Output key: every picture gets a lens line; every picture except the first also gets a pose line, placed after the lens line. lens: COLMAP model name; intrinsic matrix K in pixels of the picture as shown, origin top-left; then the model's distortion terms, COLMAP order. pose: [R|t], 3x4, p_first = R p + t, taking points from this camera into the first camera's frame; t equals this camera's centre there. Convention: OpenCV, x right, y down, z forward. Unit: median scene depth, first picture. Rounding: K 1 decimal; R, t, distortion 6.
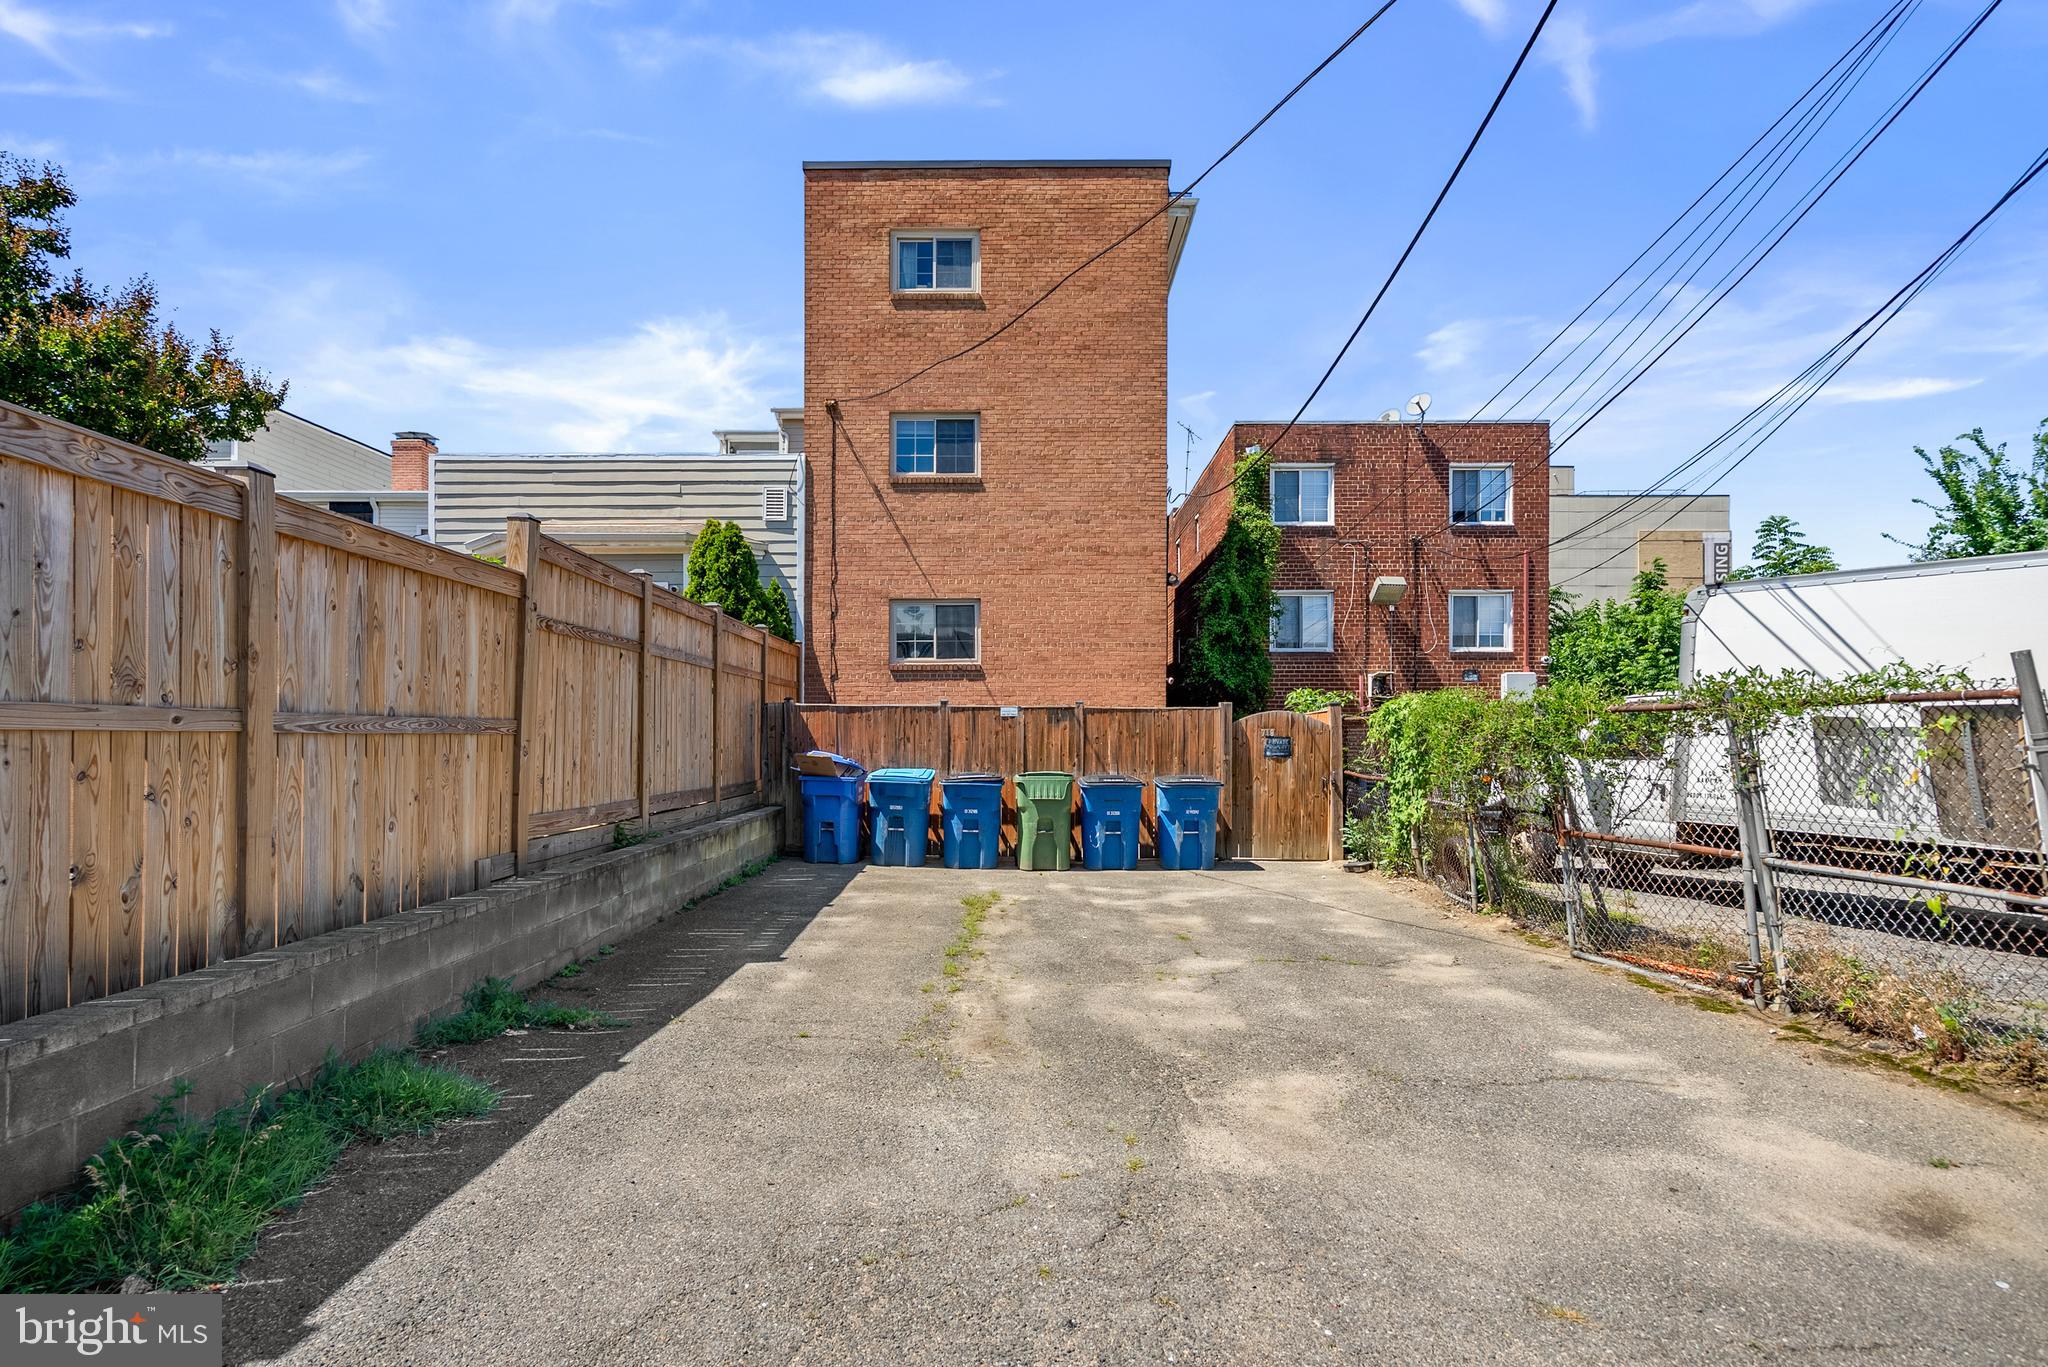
lens RADIAL K [[993.4, 0, 1024.3], [0, 993.4, 727.6], [0, 0, 1]] dist [-0.002752, 0.001471]
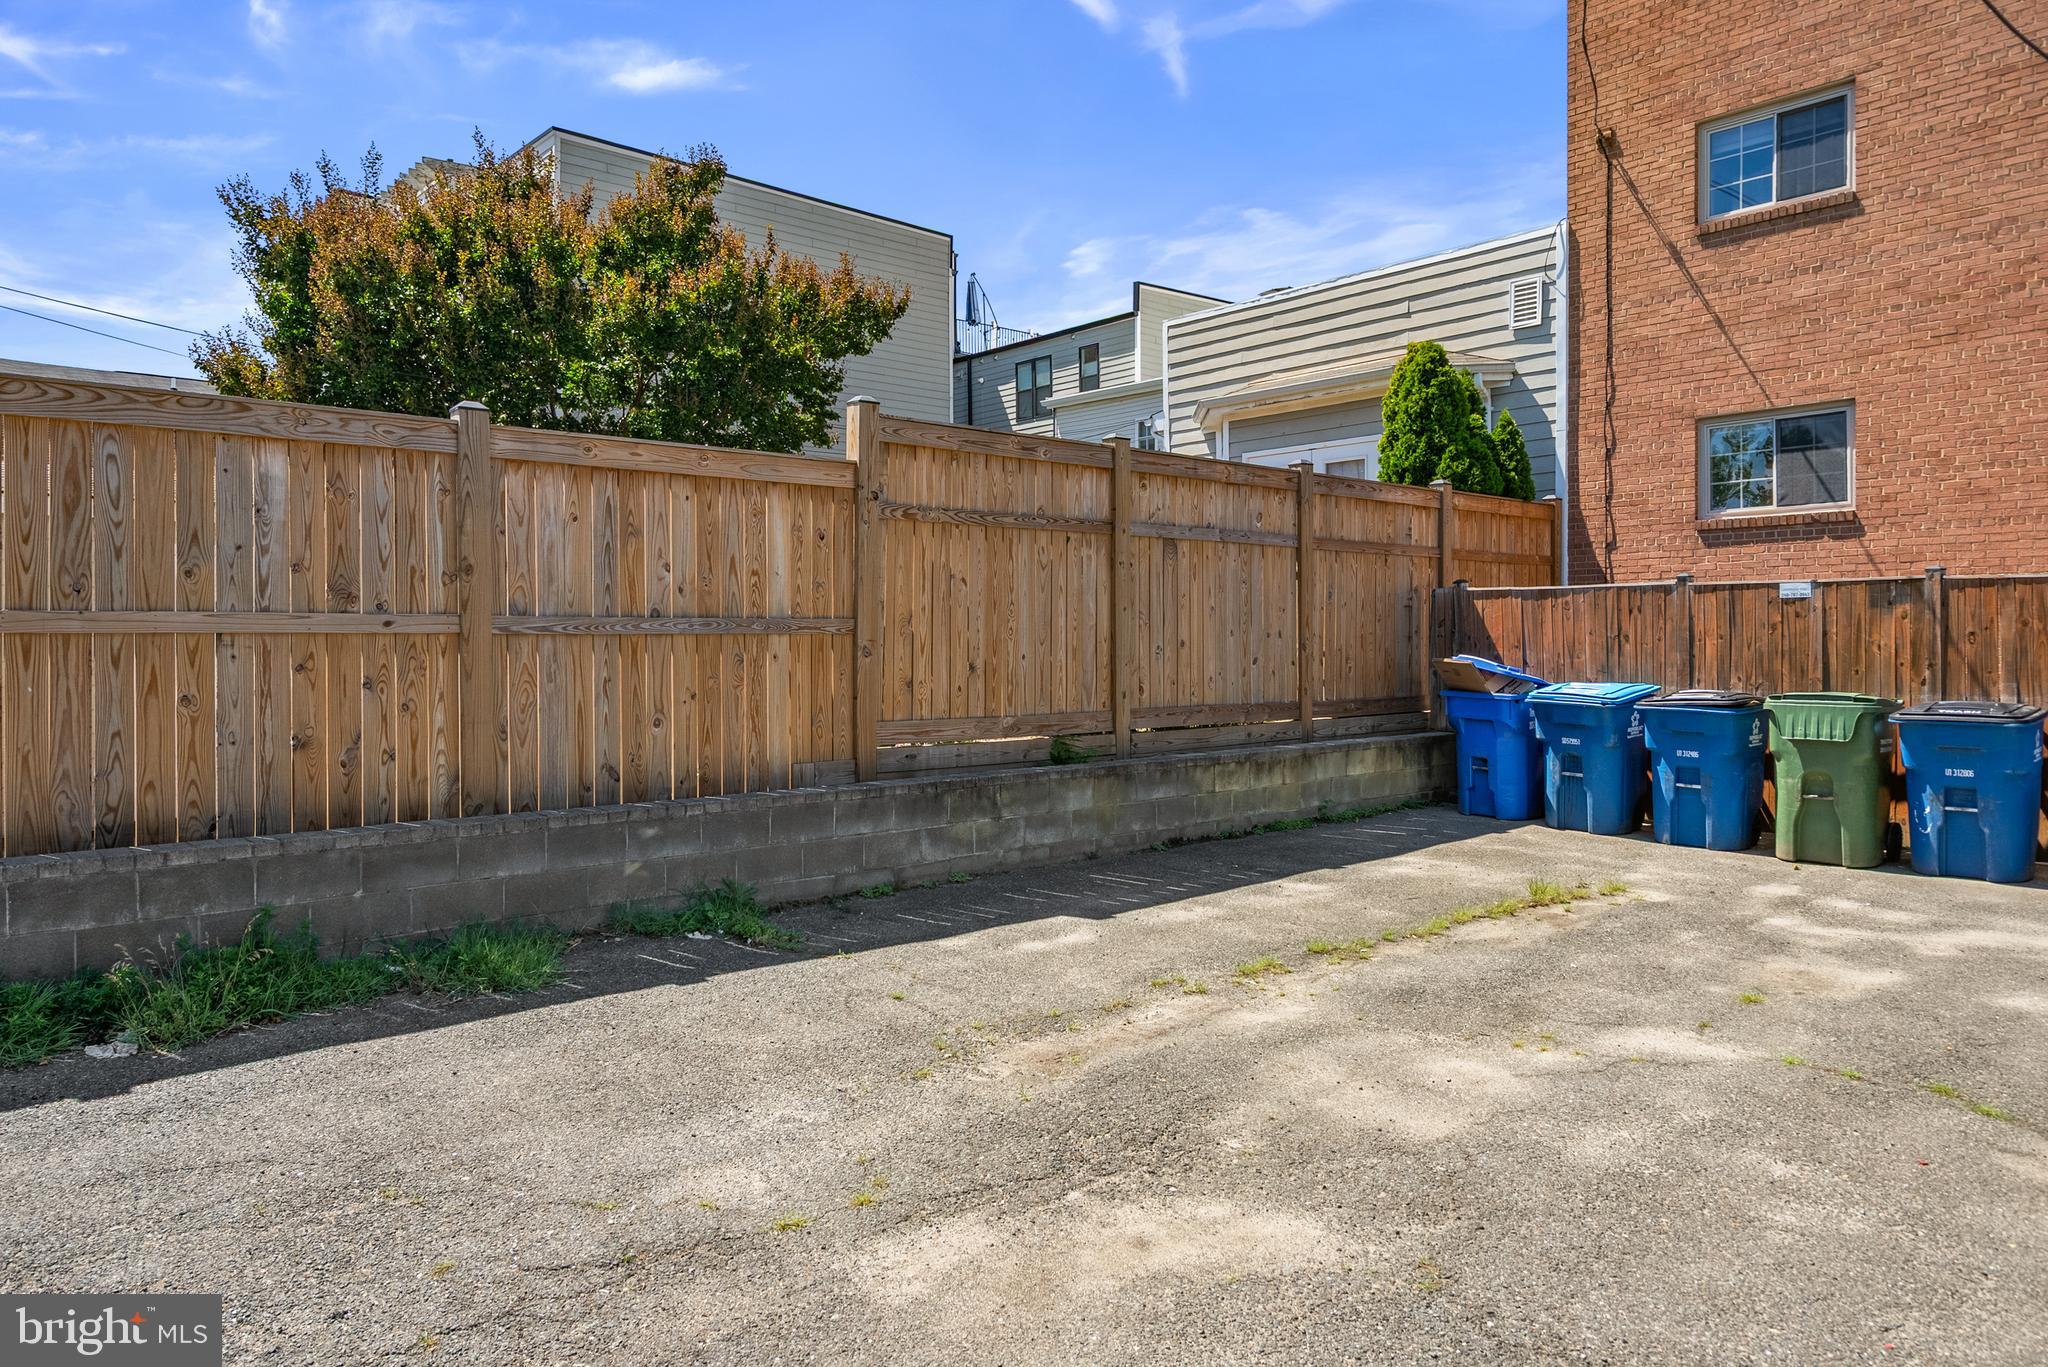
lens RADIAL K [[1325.7, 0, 1024.0], [0, 1325.7, 646.4], [0, 0, 1]] dist [0.006298, 0.002405]
pose [[0.679702, -0.000960, -0.733488, 0.539166], [0.012454, 0.999870, 0.010232, 0.007960], [0.733383, -0.016089, 0.679626, 0.275780]]
